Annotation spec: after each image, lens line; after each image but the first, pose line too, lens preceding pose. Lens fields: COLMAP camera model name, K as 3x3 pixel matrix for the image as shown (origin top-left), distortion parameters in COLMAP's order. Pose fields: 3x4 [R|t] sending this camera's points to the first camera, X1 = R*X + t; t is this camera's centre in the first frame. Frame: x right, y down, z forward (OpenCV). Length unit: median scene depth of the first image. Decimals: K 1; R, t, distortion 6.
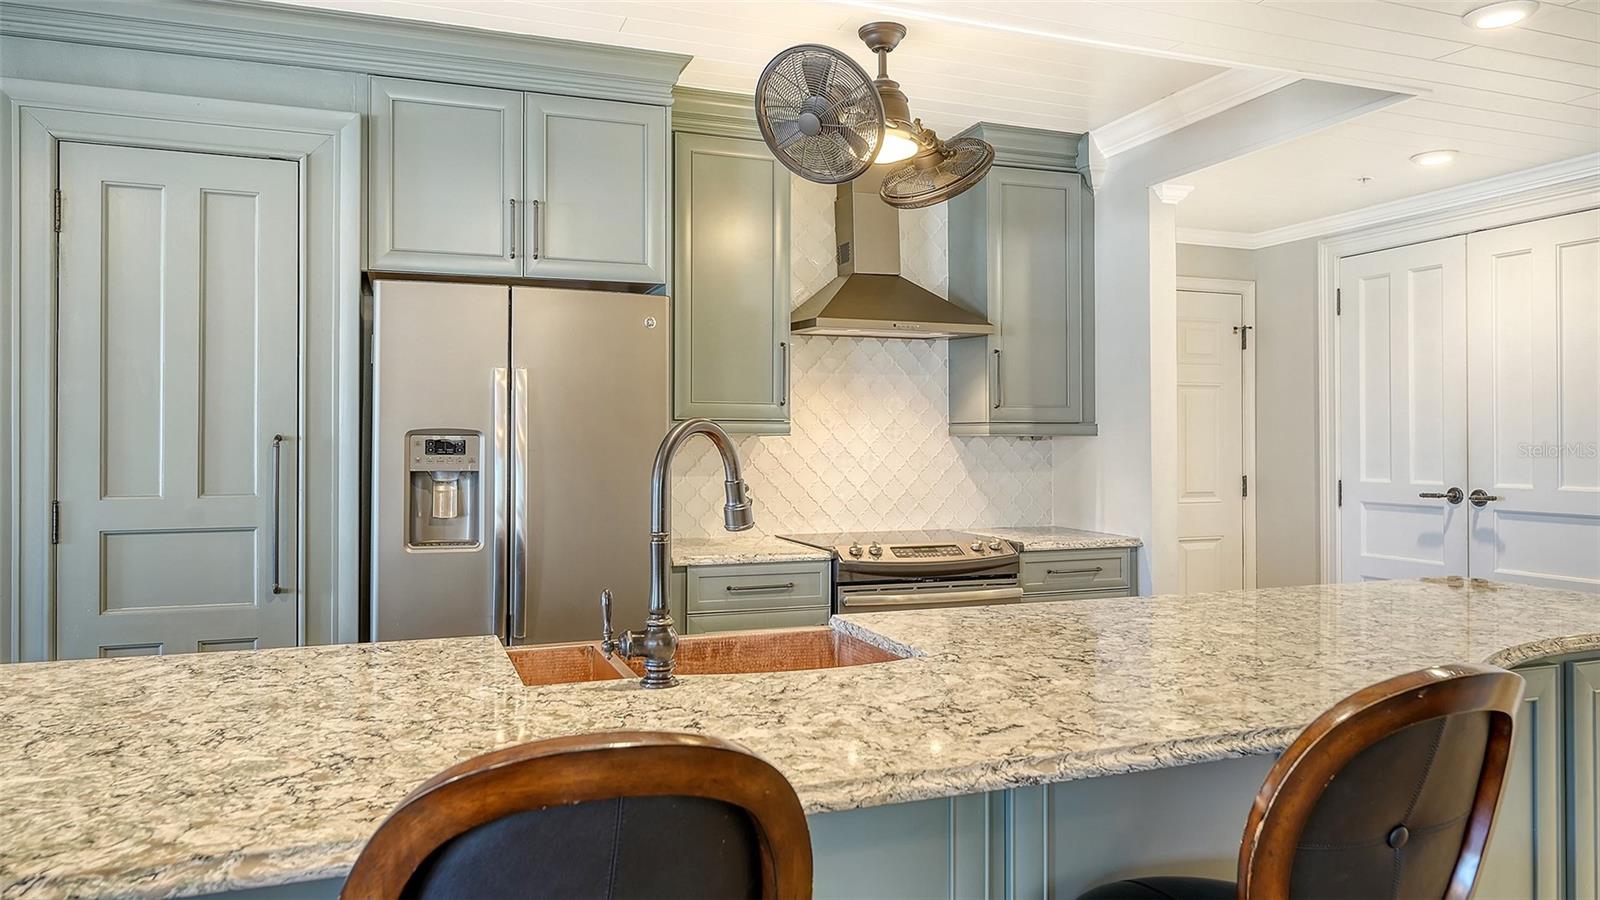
lens RADIAL K [[1055.0, 0, 772.6], [0, 1055.0, 425.8], [0, 0, 1]] dist [-0.002607, -0.003231]
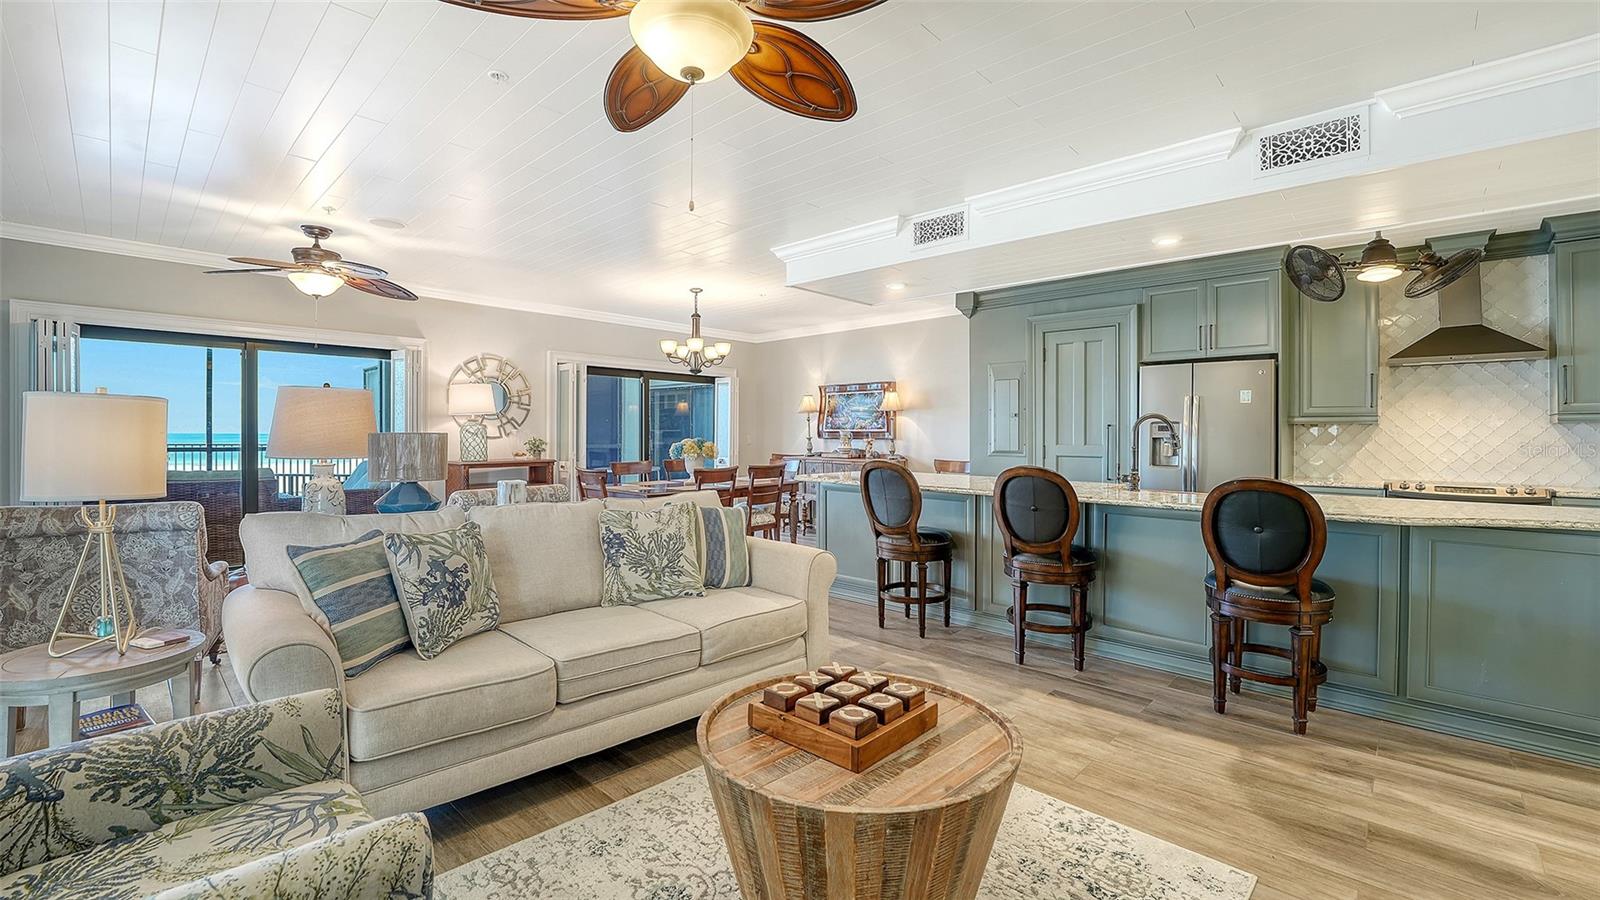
lens RADIAL K [[656.1, 0, 831.5], [0, 656.1, 442.5], [0, 0, 1]] dist [-0.022782, -0.000210]
pose [[0.478391, 0.011583, -0.878071, 0.689585], [0.005640, 0.999852, 0.016262, 0.023563], [0.878129, -0.012732, 0.478254, -0.473353]]
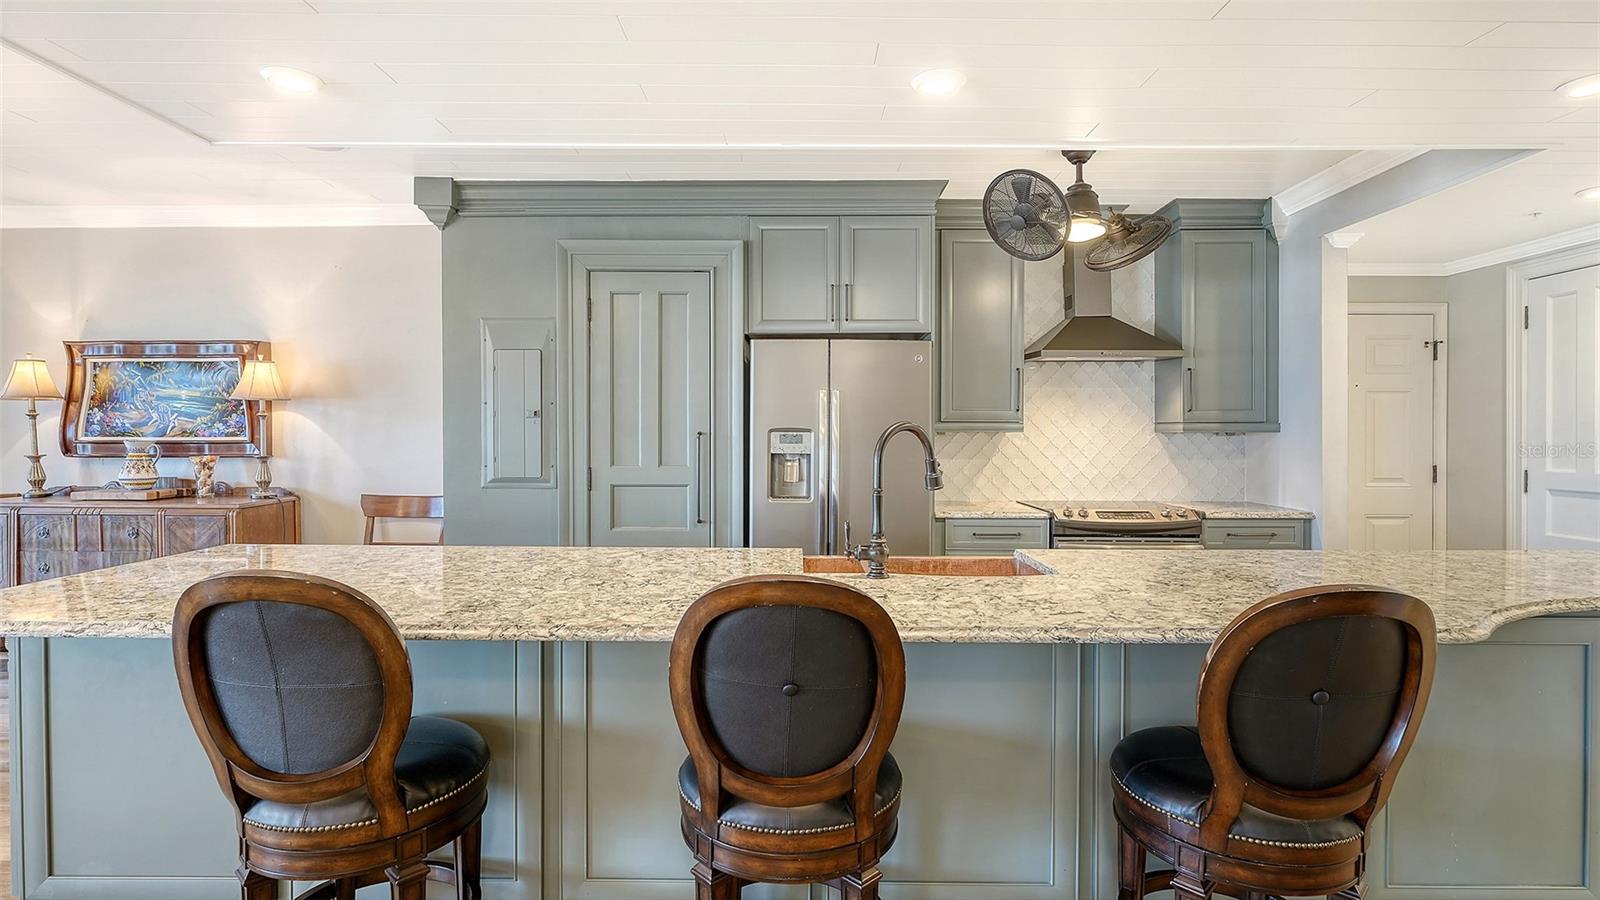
lens RADIAL K [[759.9, 0, 793.5], [0, 759.9, 436.4], [0, 0, 1]] dist [-0.000536, -0.001419]
pose [[0.938022, 0.001948, -0.346569, 0.102636], [0.003278, 0.999890, 0.014492, -0.001324], [0.346559, -0.014730, 0.937912, -0.110240]]
